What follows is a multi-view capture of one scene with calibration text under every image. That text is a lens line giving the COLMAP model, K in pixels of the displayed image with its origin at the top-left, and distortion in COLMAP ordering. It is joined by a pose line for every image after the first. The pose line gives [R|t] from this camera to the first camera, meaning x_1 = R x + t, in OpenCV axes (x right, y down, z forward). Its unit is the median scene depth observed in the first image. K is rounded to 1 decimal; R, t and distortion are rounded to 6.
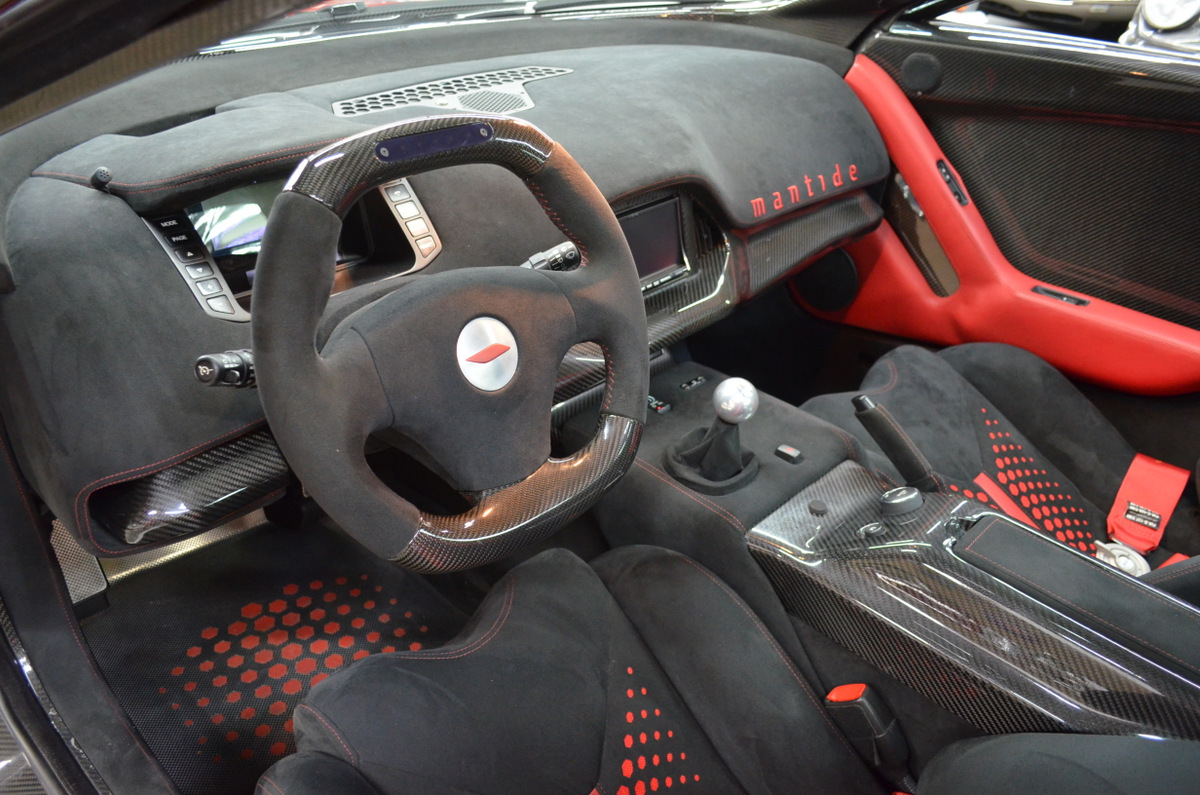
lens RADIAL K [[929.2, 0, 601.7], [0, 929.2, 402.3], [0, 0, 1]] dist [-0.008593, 0.000304]
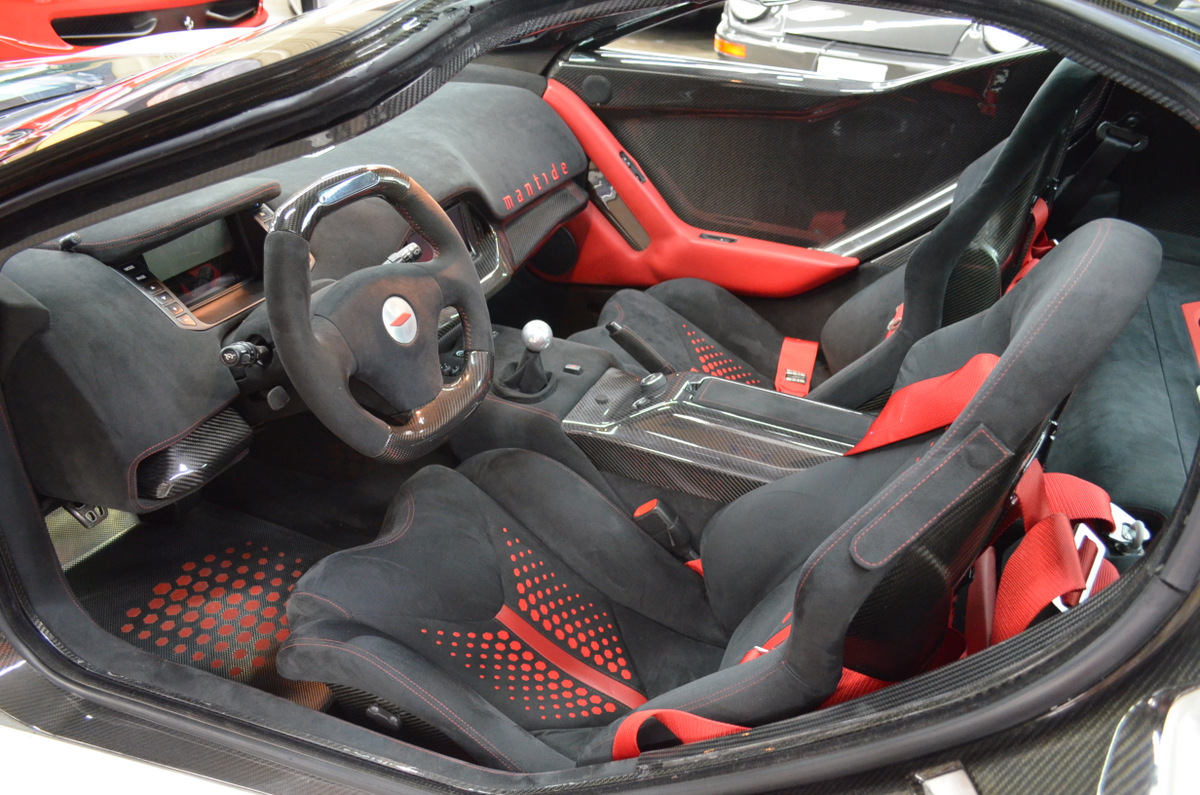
lens RADIAL K [[929.2, 0, 601.7], [0, 929.2, 402.3], [0, 0, 1]] dist [-0.008593, 0.000304]
pose [[0.930616, -0.188264, 0.313864, -0.190689], [0.185298, 0.981886, 0.039550, 0.049181], [-0.315625, 0.021352, 0.948644, -0.331967]]
